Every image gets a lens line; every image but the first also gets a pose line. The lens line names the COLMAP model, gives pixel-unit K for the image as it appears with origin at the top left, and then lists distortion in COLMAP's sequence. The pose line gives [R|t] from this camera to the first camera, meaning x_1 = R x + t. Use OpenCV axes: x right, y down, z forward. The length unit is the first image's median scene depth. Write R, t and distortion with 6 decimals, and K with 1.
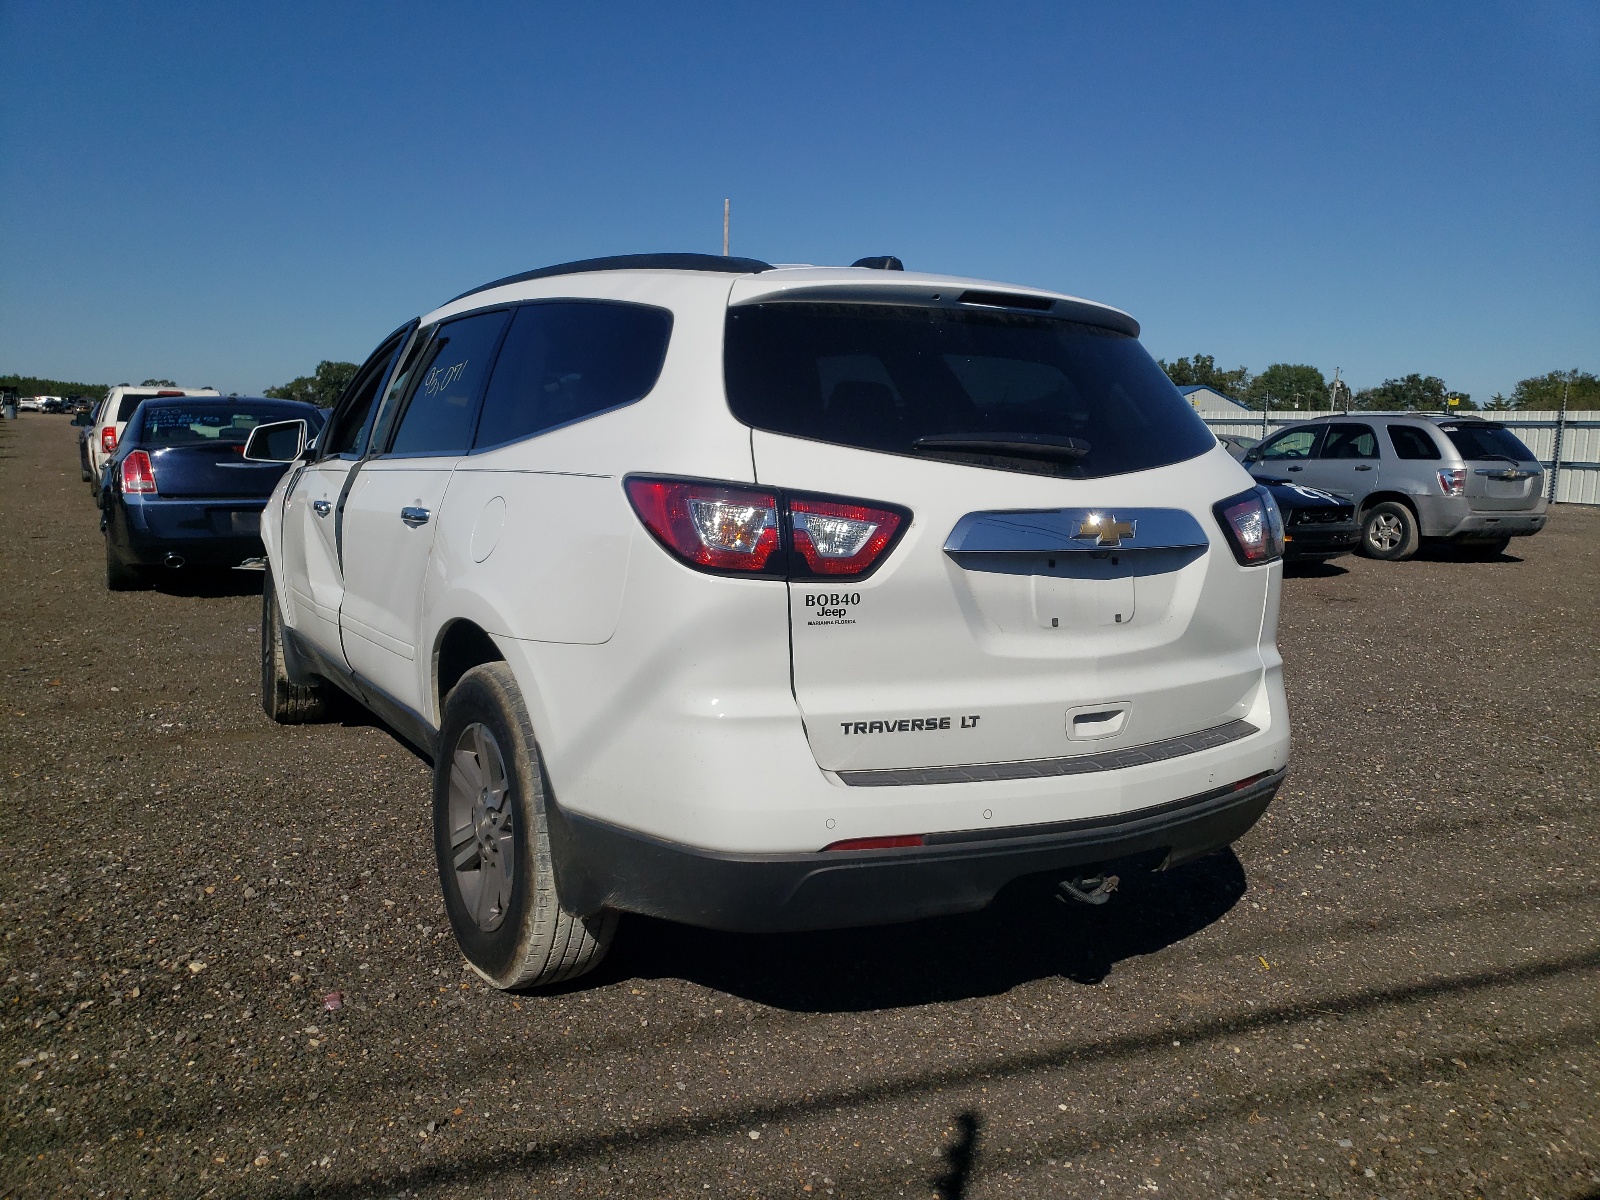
lens RADIAL K [[1200.1, 0, 755.6], [0, 1200.1, 601.0], [0, 0, 1]] dist [0.002643, 0.000431]
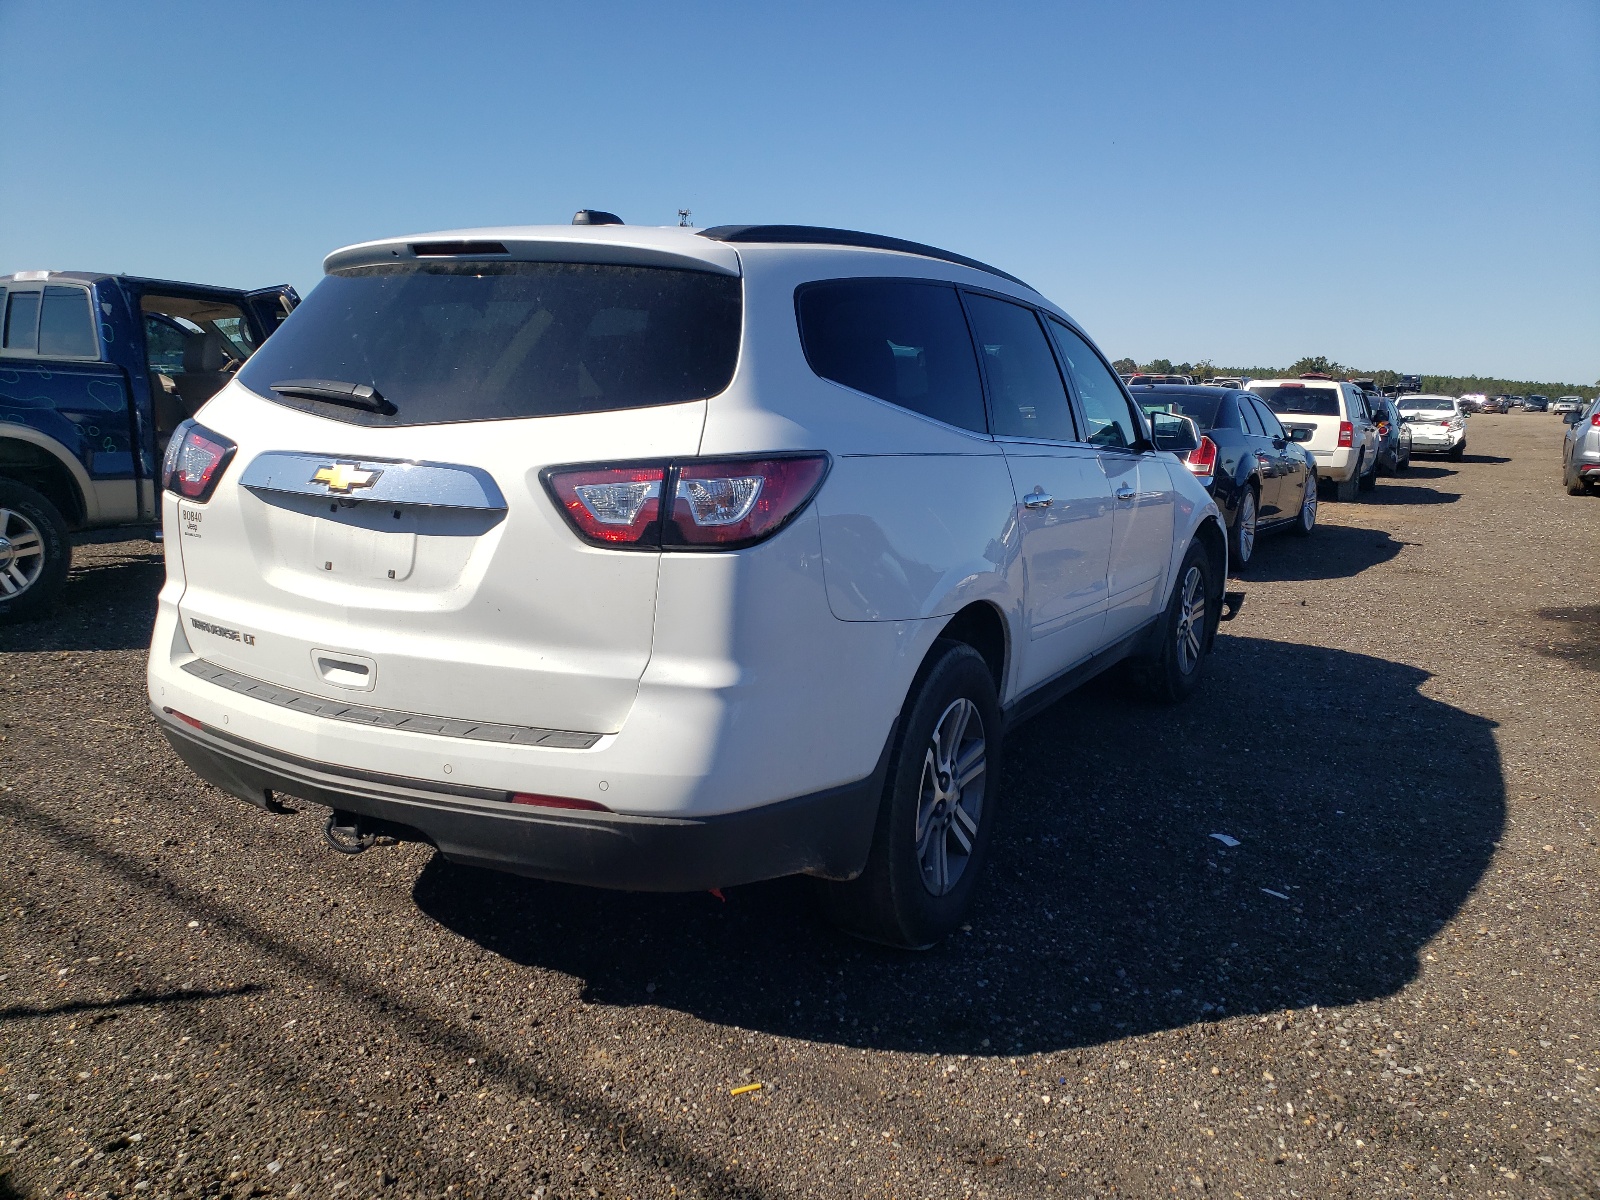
lens RADIAL K [[1200.1, 0, 755.6], [0, 1200.1, 601.0], [0, 0, 1]] dist [0.002643, 0.000431]
pose [[0.549257, 0.142403, -0.823431, 1.260729], [-0.127539, 0.988115, 0.085810, -0.084577], [0.825864, 0.057888, 0.560891, 0.701306]]
